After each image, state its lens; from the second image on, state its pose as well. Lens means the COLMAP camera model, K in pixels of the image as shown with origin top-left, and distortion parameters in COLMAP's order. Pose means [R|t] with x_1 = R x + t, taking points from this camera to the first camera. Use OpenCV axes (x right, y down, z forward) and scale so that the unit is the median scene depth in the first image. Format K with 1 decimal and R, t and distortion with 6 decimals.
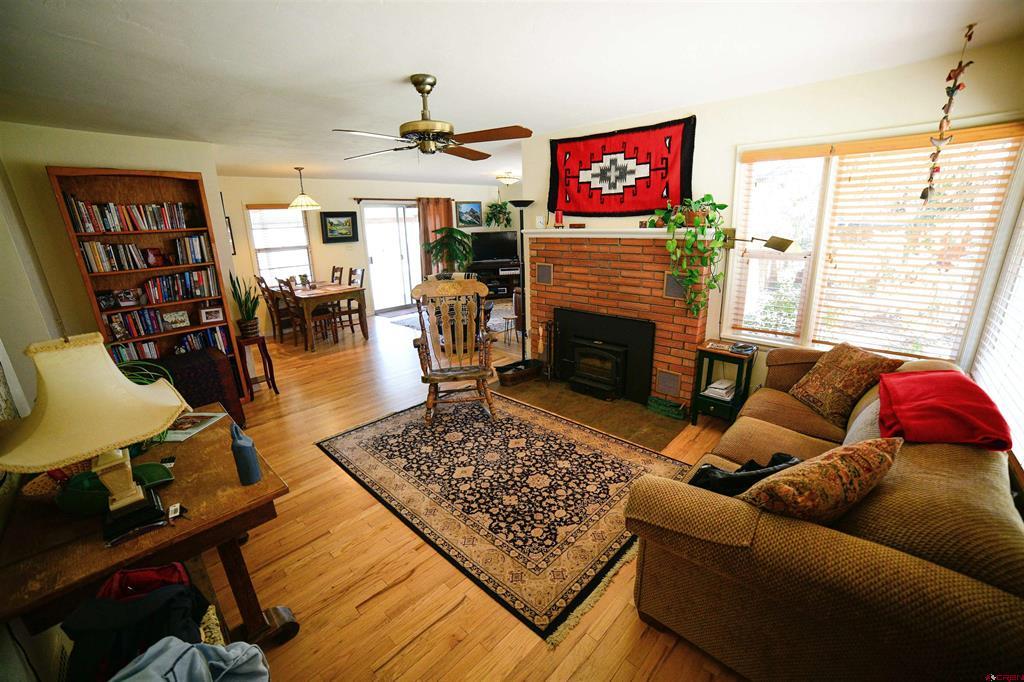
lens RADIAL K [[420.3, 0, 517.4], [0, 420.3, 342.9], [0, 0, 1]] dist [-0.021526, 0.000077]
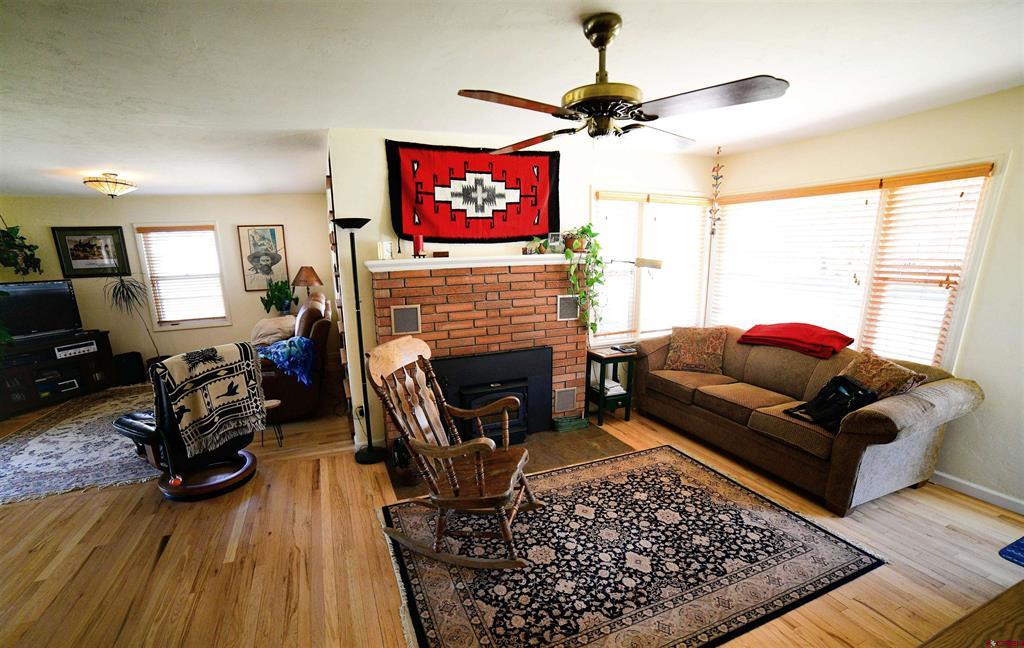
lens RADIAL K [[448.0, 0, 512.2], [0, 448.0, 367.4], [0, 0, 1]] dist [-0.027589, 0.001821]
pose [[0.408012, -0.223847, 0.885110, -0.669598], [0.266591, 0.956436, 0.118994, -0.151007], [-0.873187, 0.187412, 0.449913, 0.589744]]
